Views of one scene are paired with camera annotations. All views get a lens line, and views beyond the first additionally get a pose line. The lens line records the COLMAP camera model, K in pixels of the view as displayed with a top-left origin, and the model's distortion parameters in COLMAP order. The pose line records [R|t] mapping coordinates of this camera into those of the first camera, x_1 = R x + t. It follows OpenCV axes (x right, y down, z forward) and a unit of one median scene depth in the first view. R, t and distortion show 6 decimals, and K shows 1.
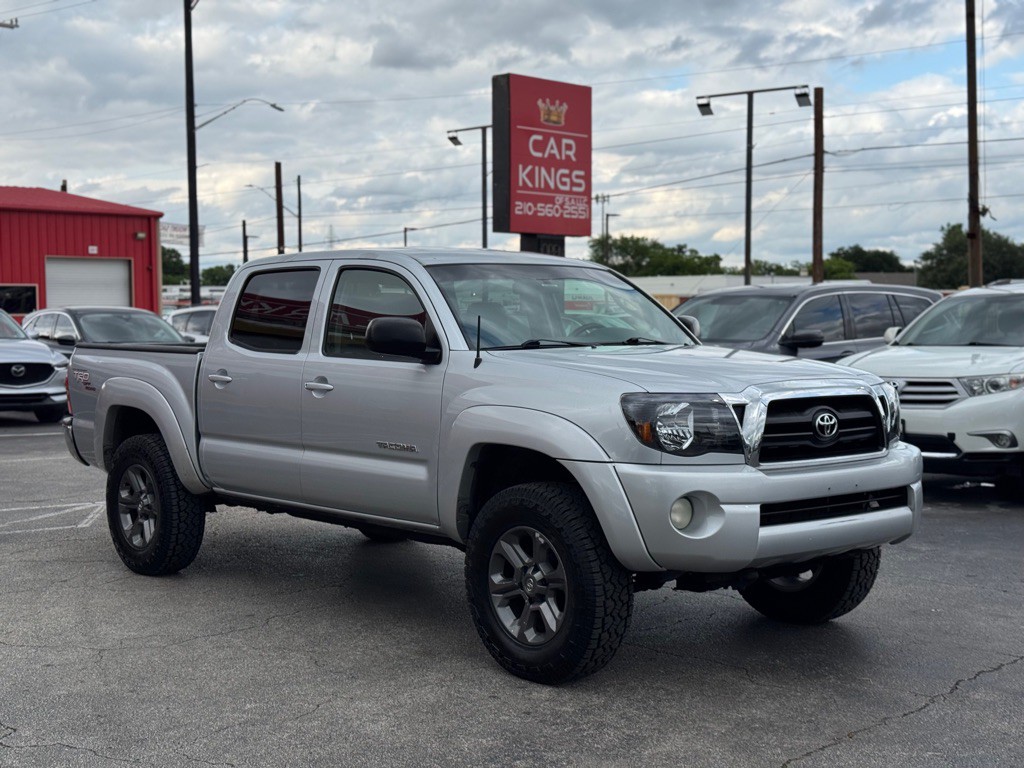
lens RADIAL K [[1428.6, 0, 514.3], [0, 1428.6, 393.5], [0, 0, 1]] dist [0.196396, -0.432277]
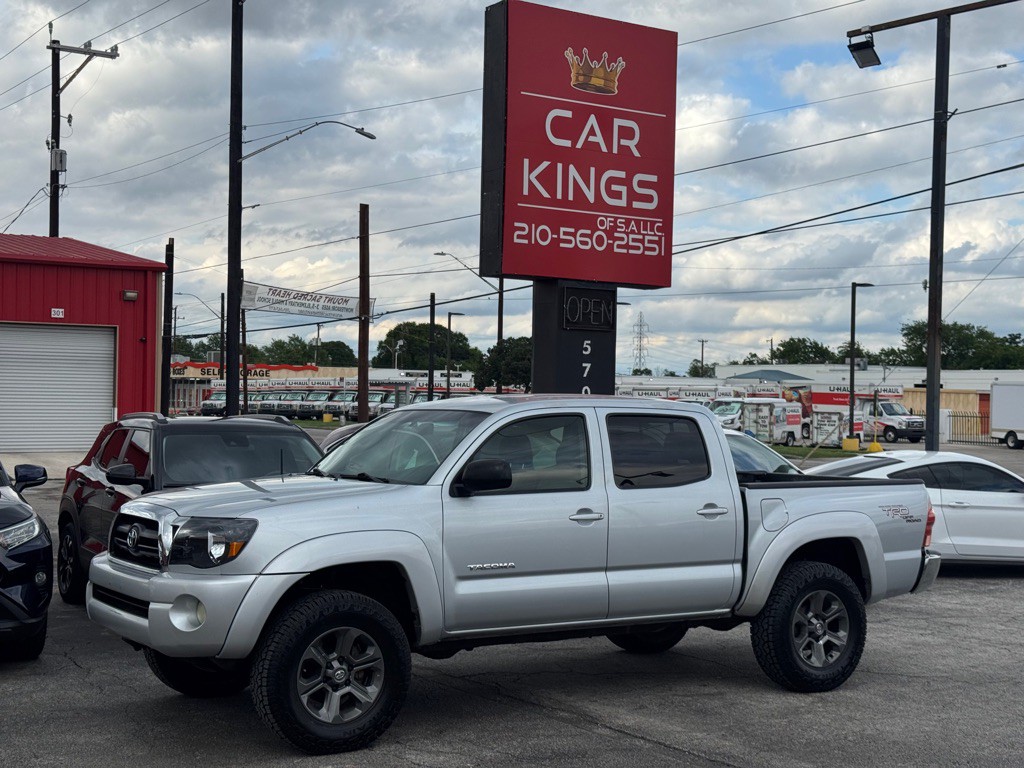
lens RADIAL K [[1428.6, 0, 514.3], [0, 1428.6, 393.5], [0, 0, 1]] dist [0.196396, -0.432277]
pose [[0.973635, 0.022626, -0.226988, 0.127376], [-0.036633, 0.997663, -0.057684, -0.031034], [0.225152, 0.064478, 0.972188, 0.429262]]
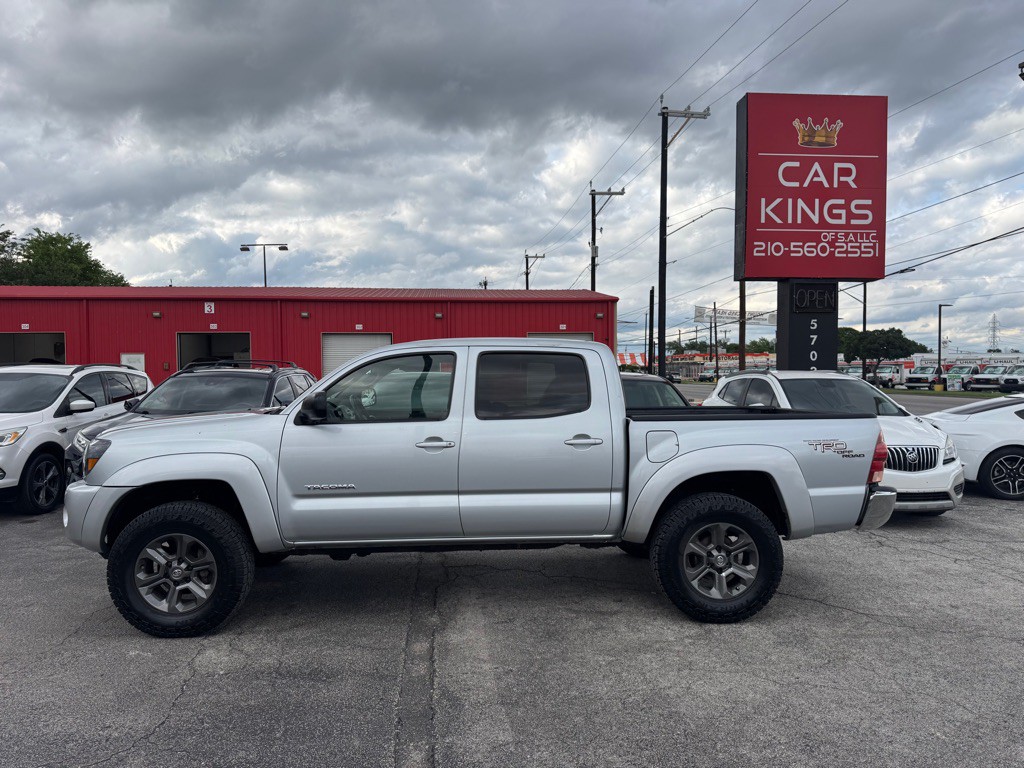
lens RADIAL K [[719.0, 0, 509.4], [0, 719.0, 394.5], [0, 0, 1]] dist [0.050312, -0.069875]
pose [[0.741798, 0.024216, -0.670186, 0.176542], [-0.038566, 0.999234, -0.006582, -0.033233], [0.669513, 0.030729, 0.742164, 0.562071]]
